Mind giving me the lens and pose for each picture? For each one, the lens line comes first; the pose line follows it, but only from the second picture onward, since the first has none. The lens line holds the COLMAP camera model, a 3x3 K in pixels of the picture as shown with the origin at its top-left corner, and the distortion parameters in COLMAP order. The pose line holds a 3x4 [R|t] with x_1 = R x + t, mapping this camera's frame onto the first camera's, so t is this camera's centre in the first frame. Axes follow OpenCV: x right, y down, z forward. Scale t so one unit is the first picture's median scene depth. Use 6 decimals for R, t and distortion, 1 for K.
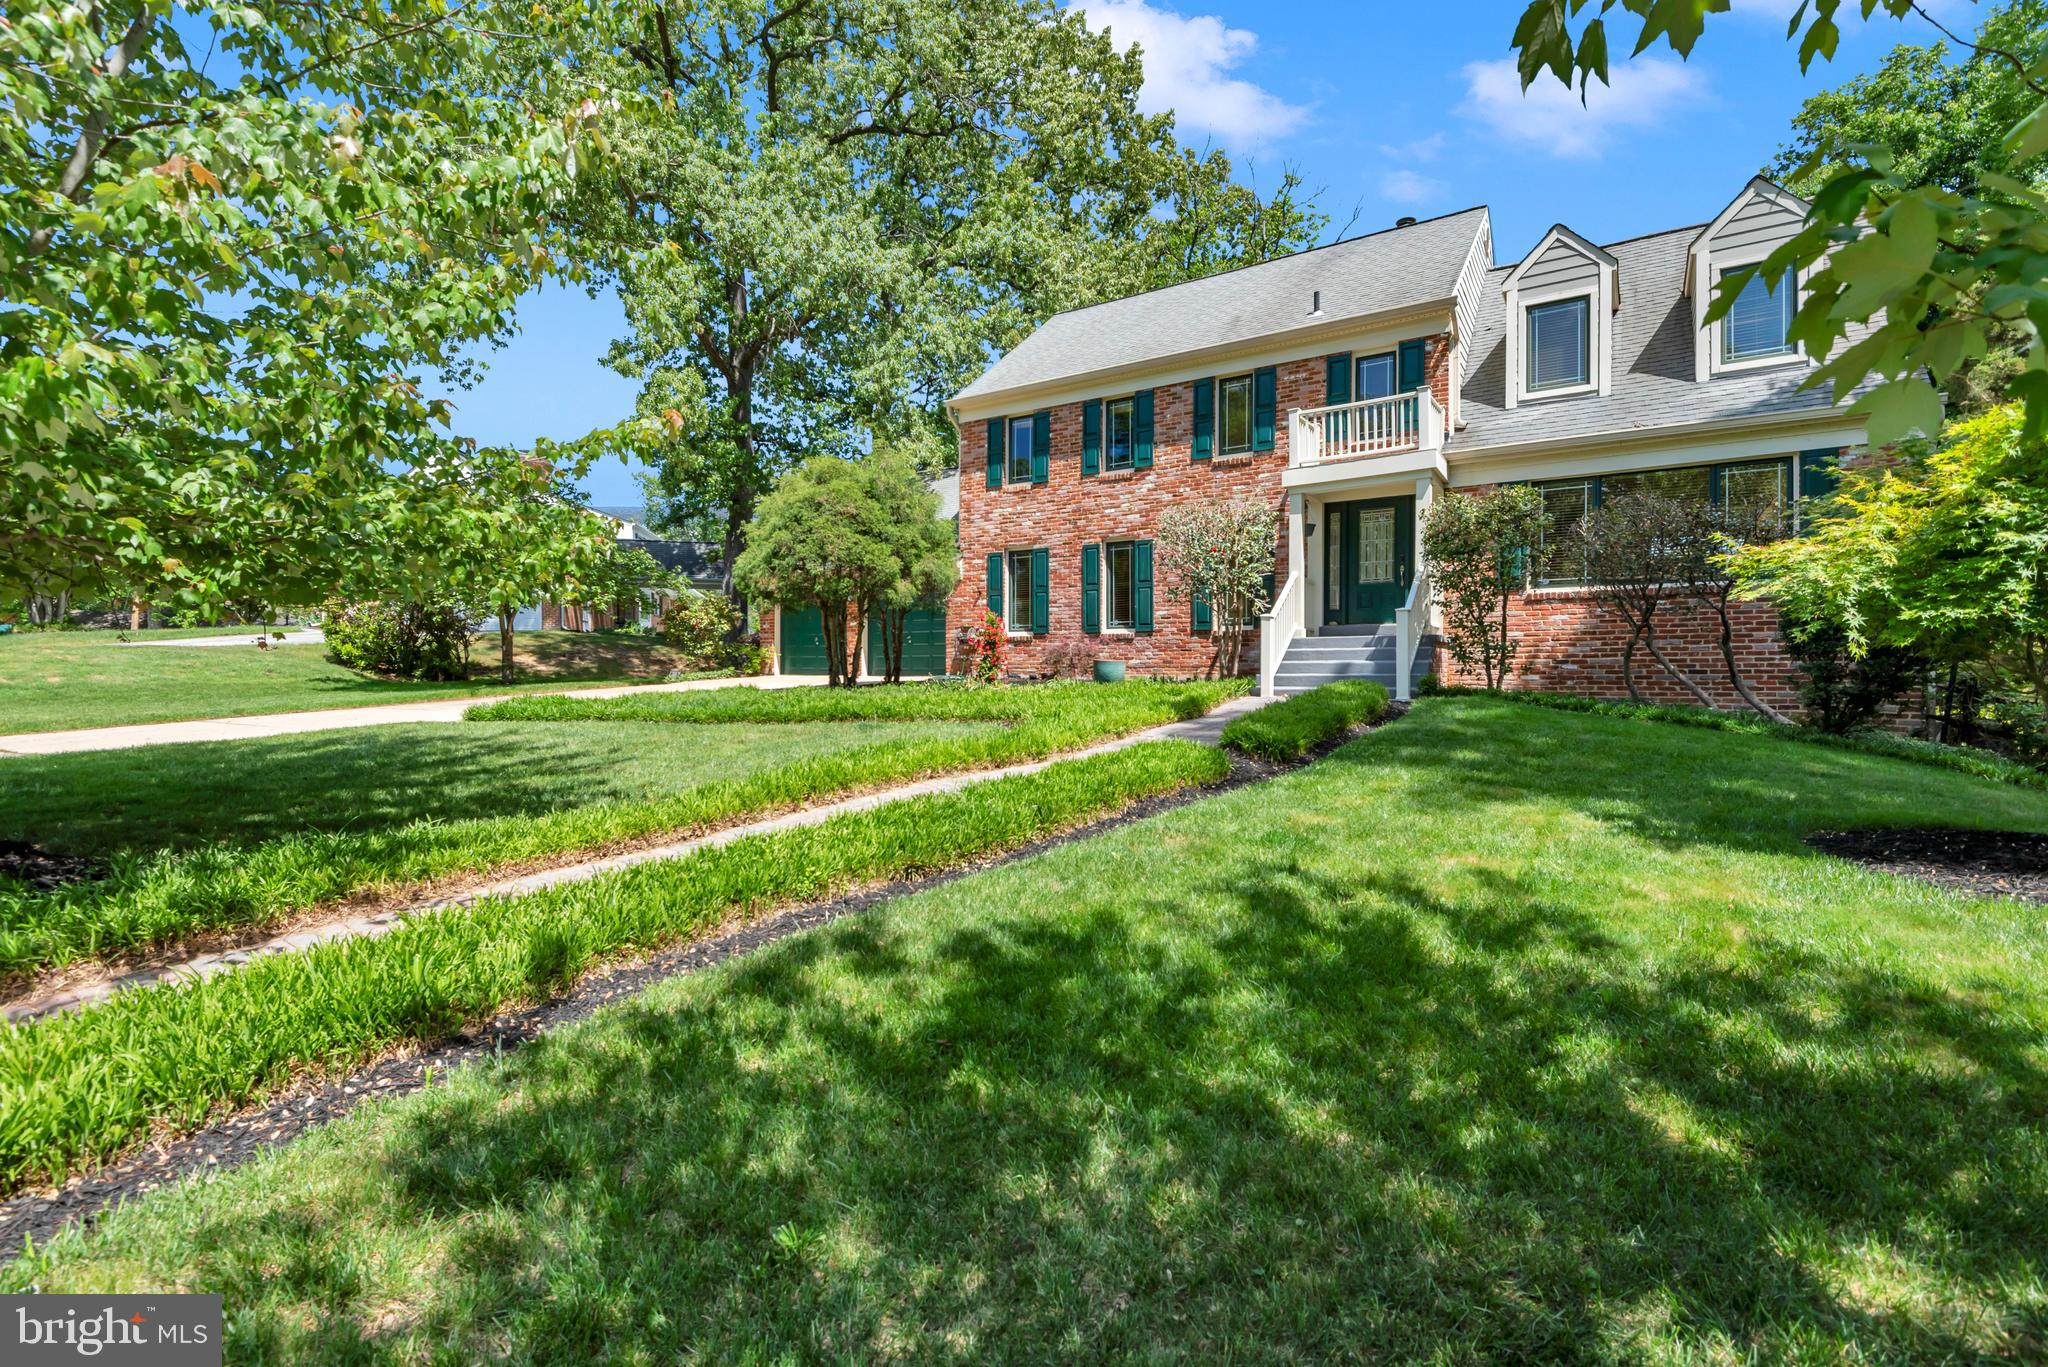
lens RADIAL K [[924.3, 0, 1016.3], [0, 924.3, 677.6], [0, 0, 1]] dist [0.019123, -0.002062]
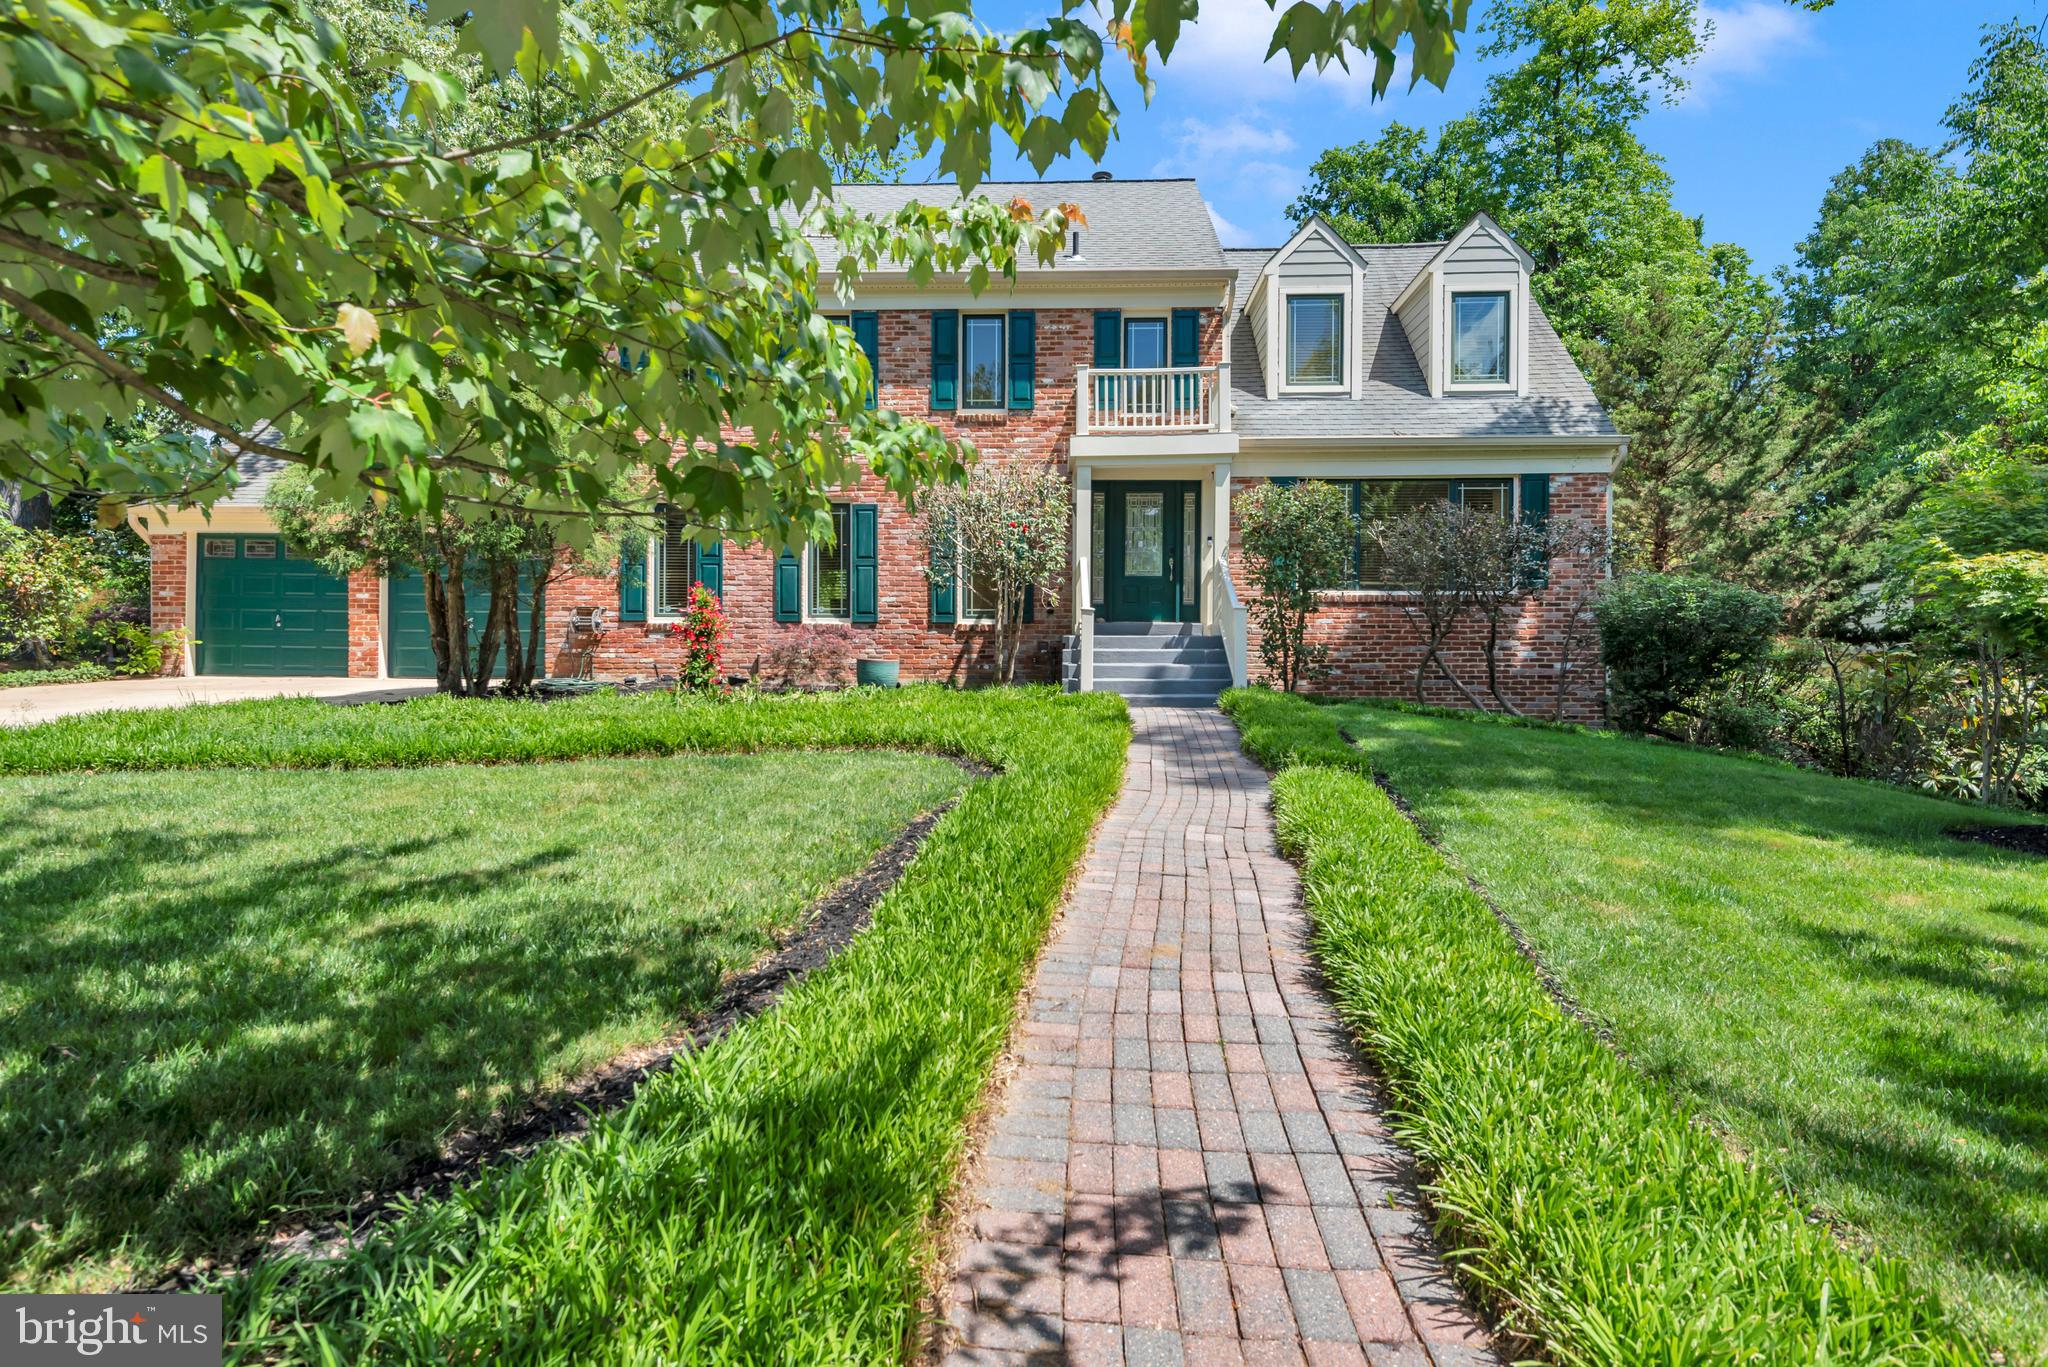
lens RADIAL K [[1096.3, 0, 1016.1], [0, 1096.3, 671.9], [0, 0, 1]] dist [0.033578, -0.000621]
pose [[0.858474, 0.004489, 0.512837, -0.261979], [-0.002416, 0.999986, -0.004708, -0.004967], [-0.512851, 0.002803, 0.858473, 0.167796]]
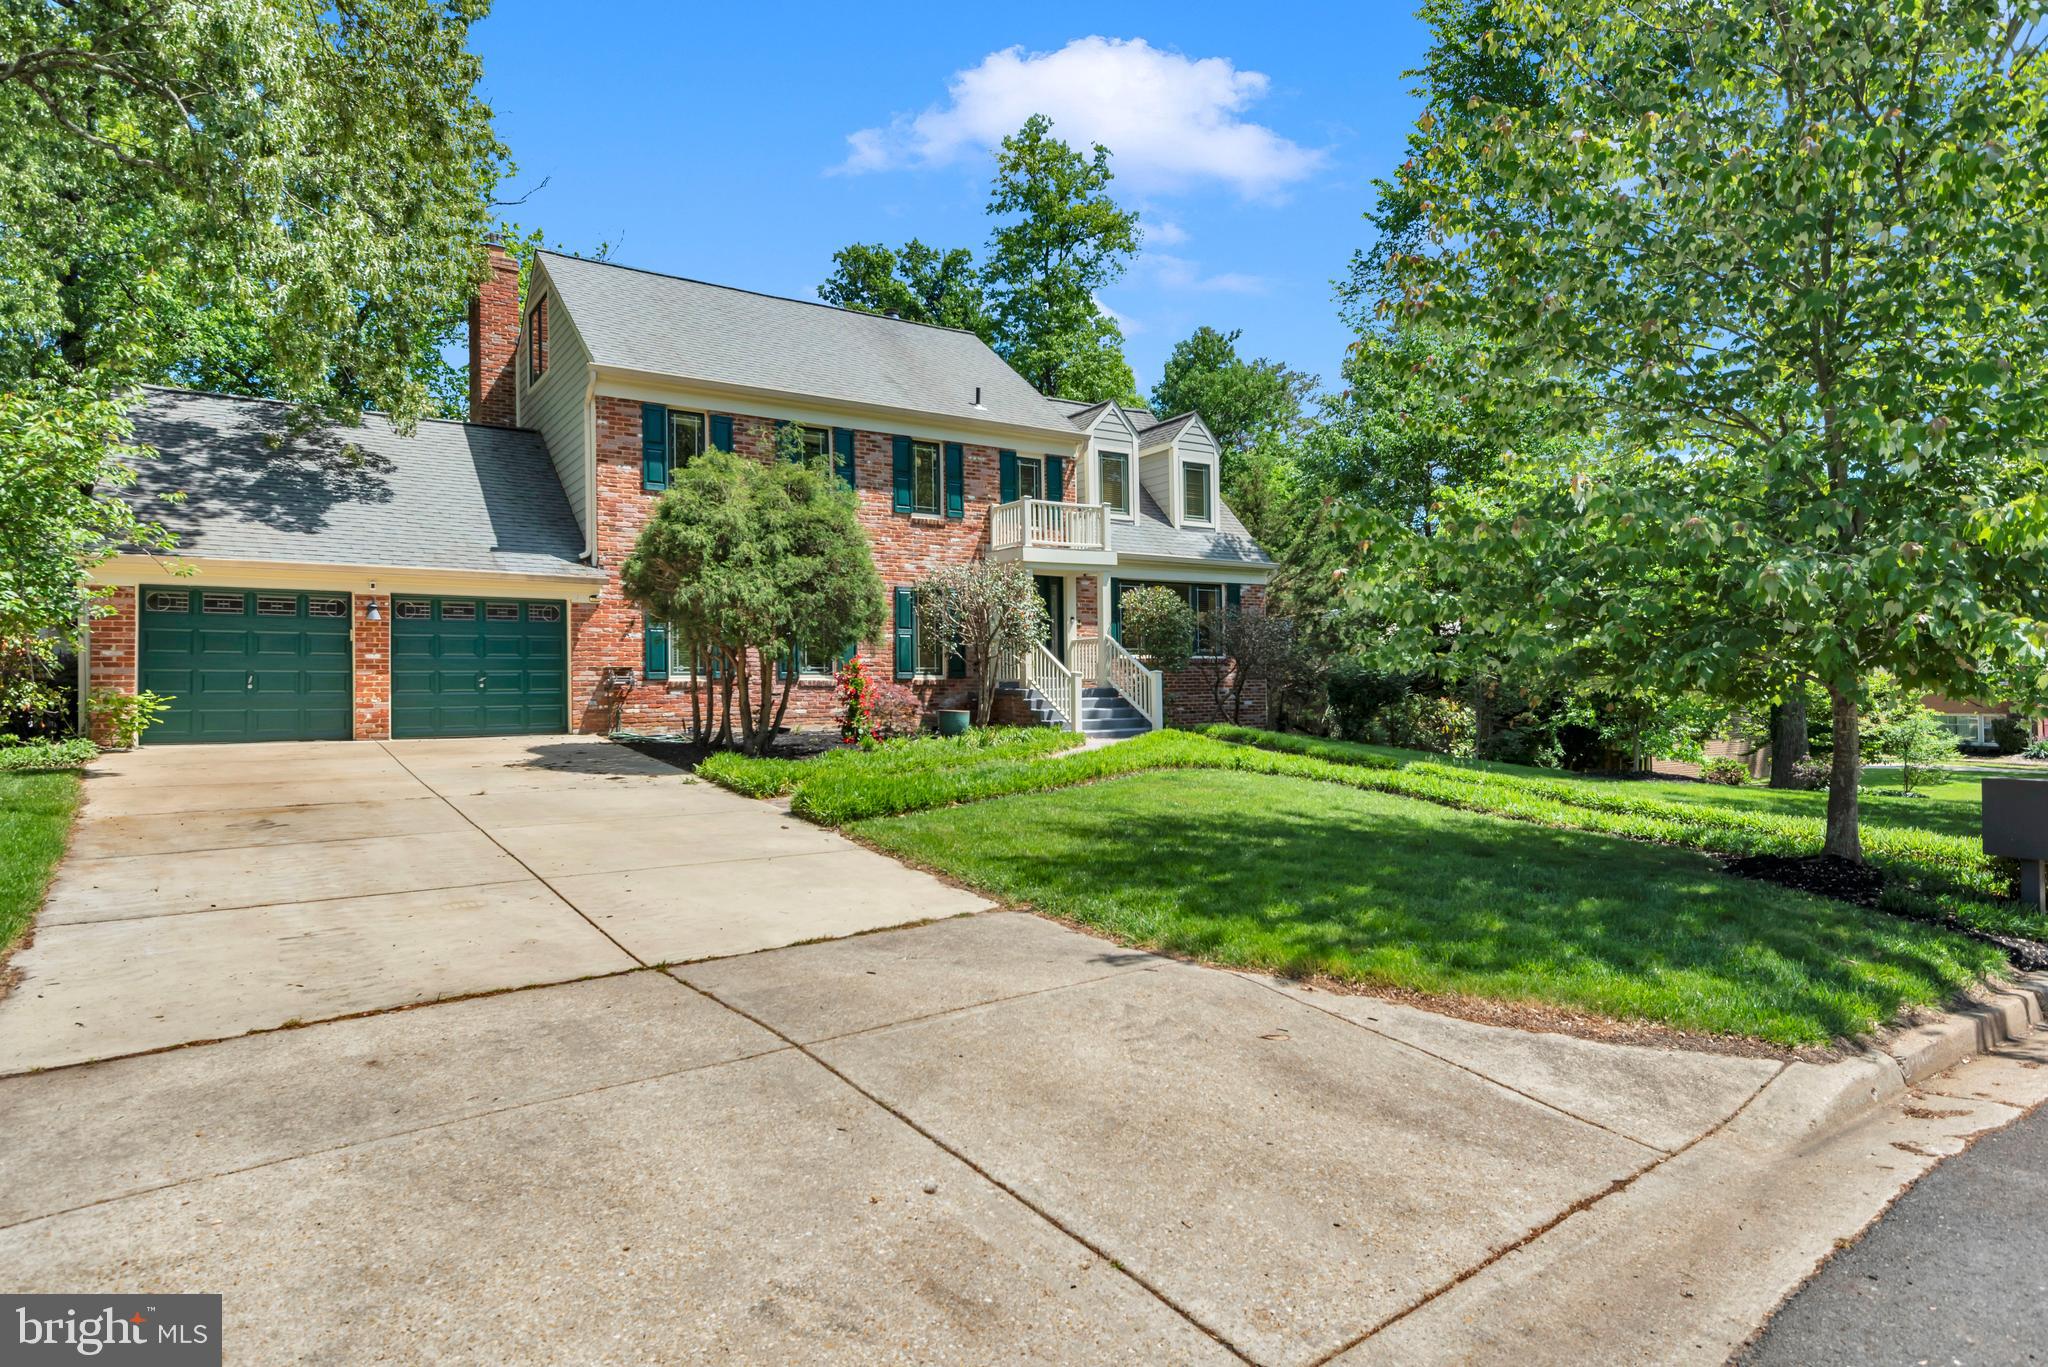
lens RADIAL K [[1101.1, 0, 1025.3], [0, 1101.1, 681.0], [0, 0, 1]] dist [0.003376, 0.000318]
pose [[0.406157, -0.003292, 0.913798, -0.974008], [0.011811, 0.999929, -0.001647, -0.050531], [-0.913727, 0.011461, 0.406167, 0.424167]]
